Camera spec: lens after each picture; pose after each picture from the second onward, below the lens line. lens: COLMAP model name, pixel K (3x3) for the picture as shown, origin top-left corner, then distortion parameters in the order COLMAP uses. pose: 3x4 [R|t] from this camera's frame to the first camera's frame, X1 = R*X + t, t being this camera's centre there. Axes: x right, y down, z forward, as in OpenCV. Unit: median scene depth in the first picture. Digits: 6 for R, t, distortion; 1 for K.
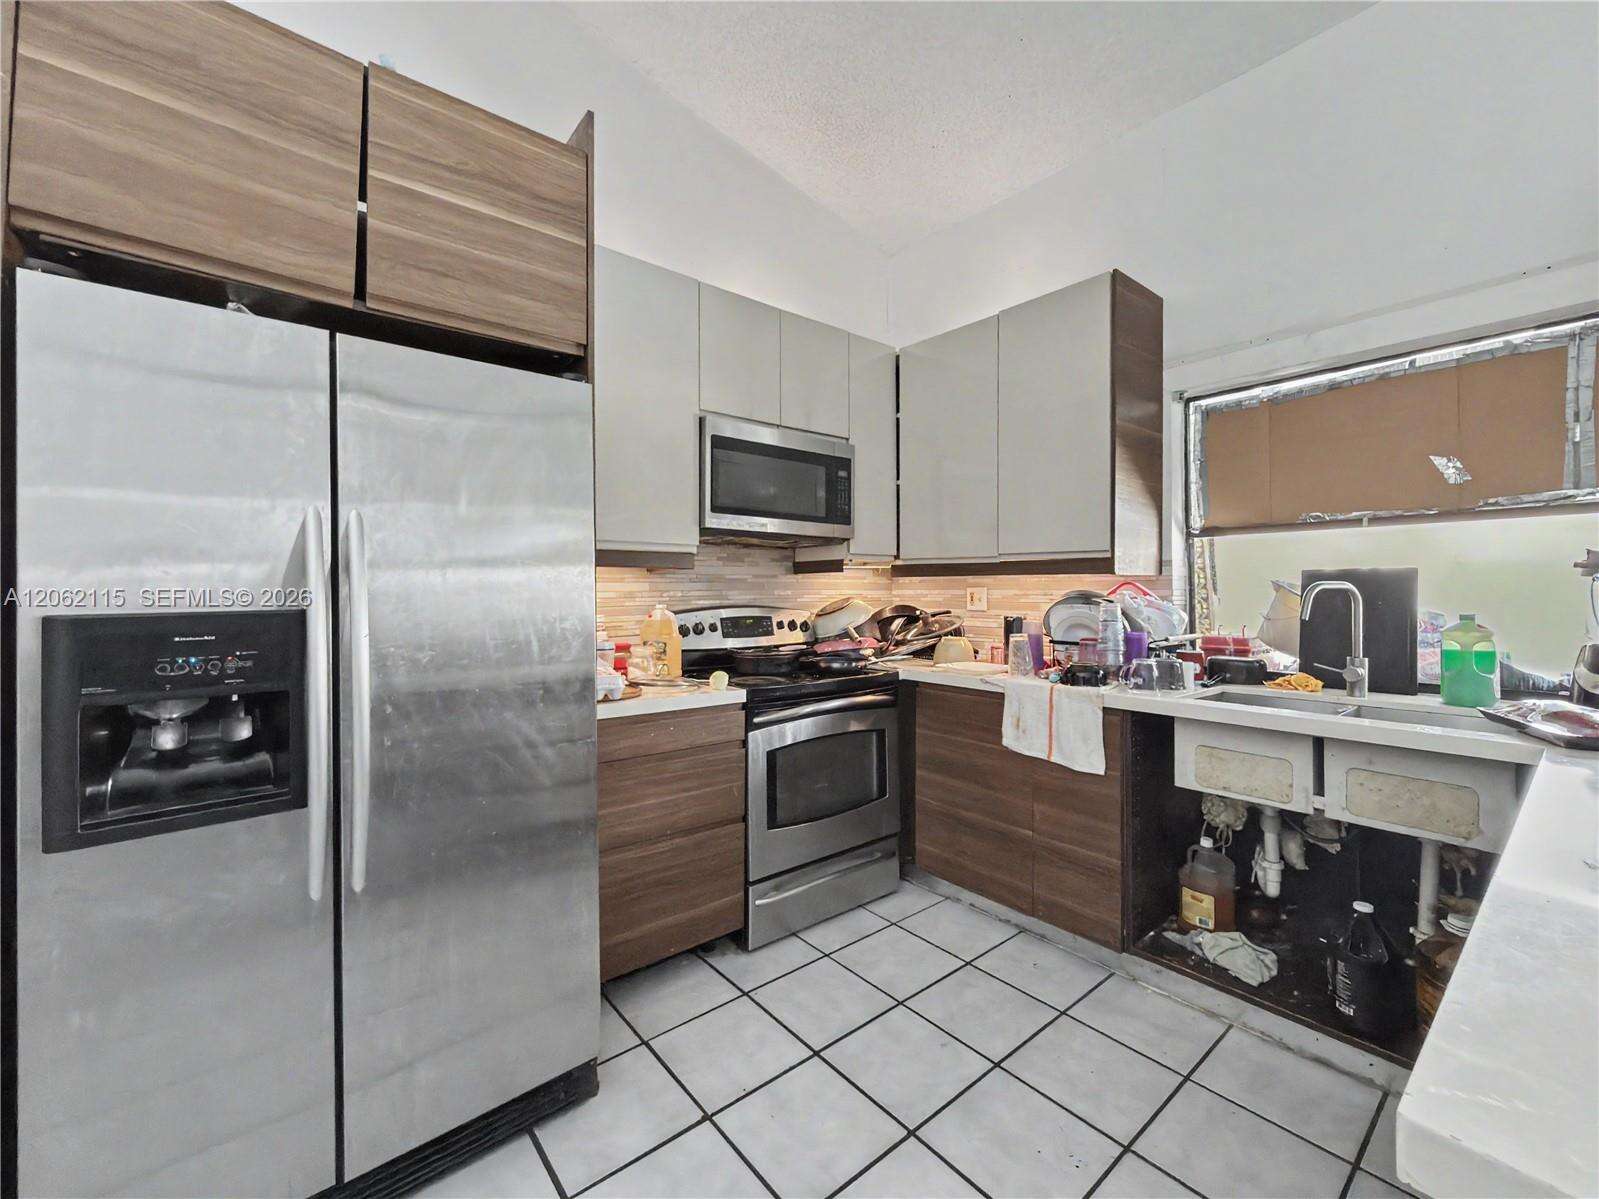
lens RADIAL K [[662.0, 0, 798.3], [0, 662.0, 586.6], [0, 0, 1]] dist [0.000019, 0.000005]
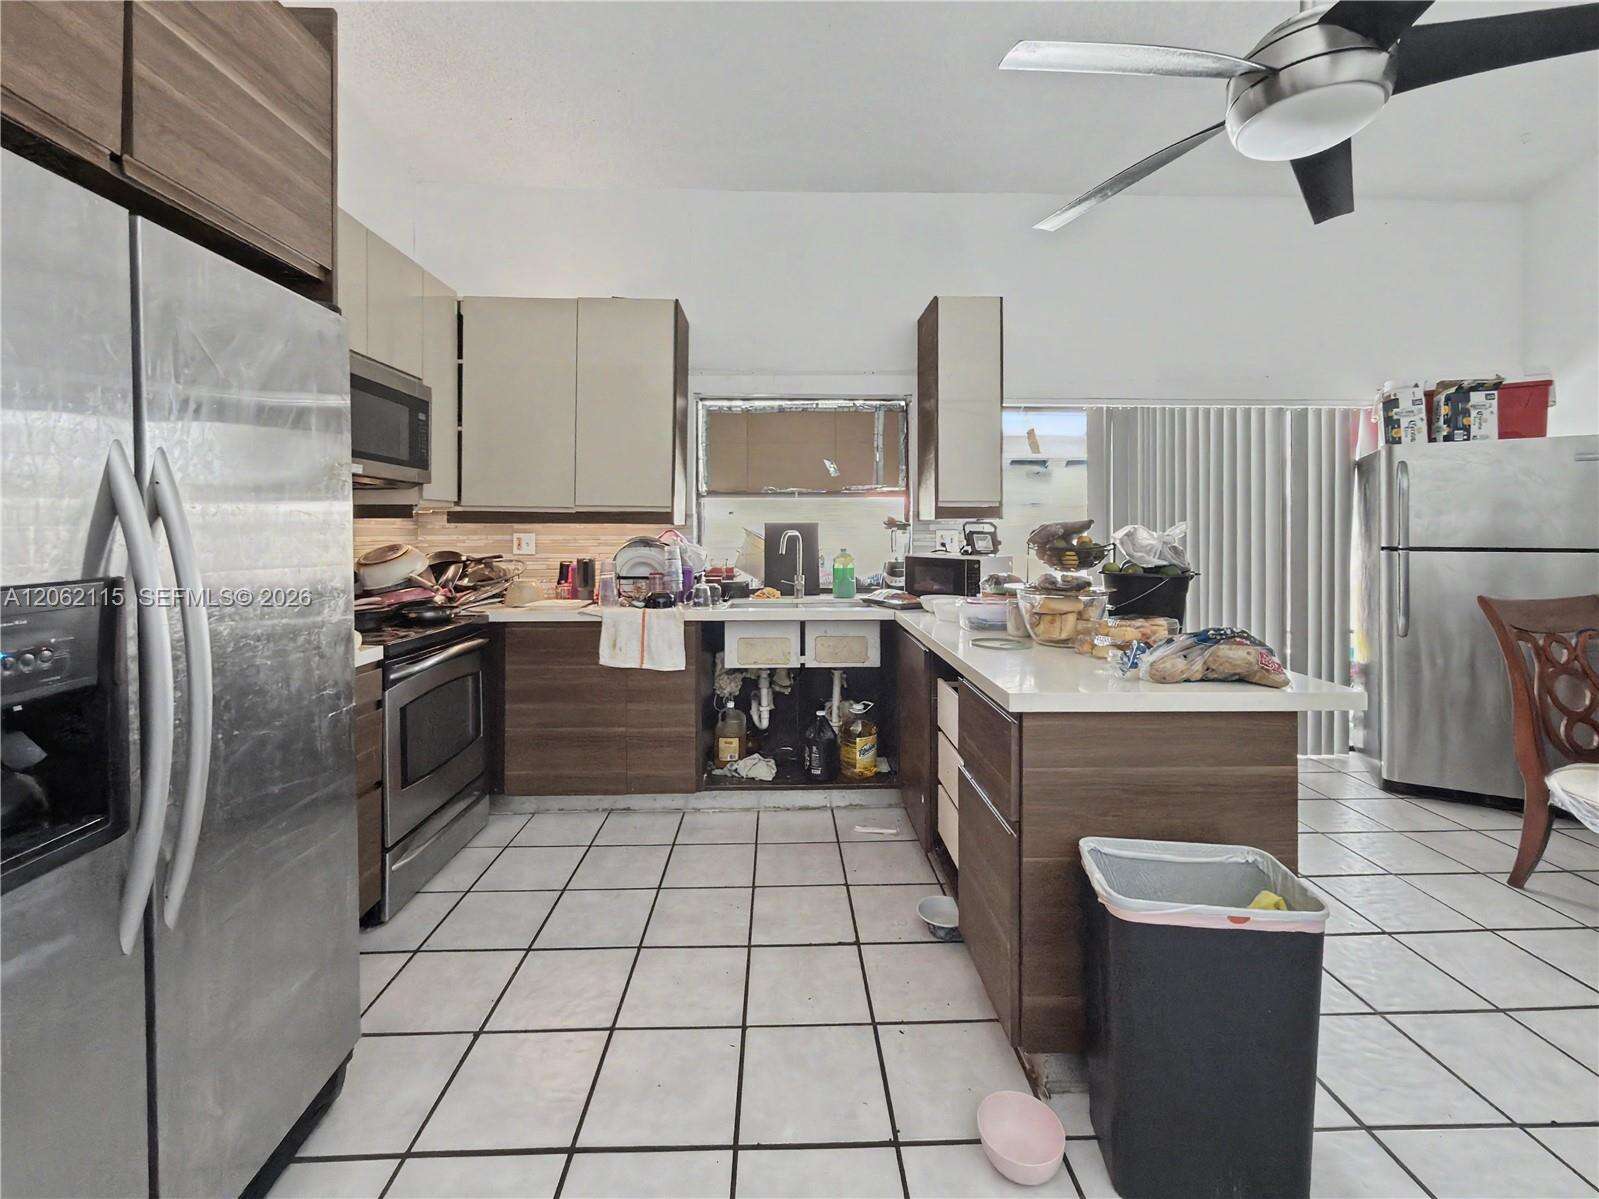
lens RADIAL K [[707.3, 0, 793.5], [0, 707.3, 537.8], [0, 0, 1]] dist [-0.001205, -0.000629]
pose [[0.599285, -0.009606, 0.800478, -0.534062], [-0.005399, 0.999857, 0.016040, -0.016202], [-0.800518, -0.013934, 0.599147, -0.061387]]
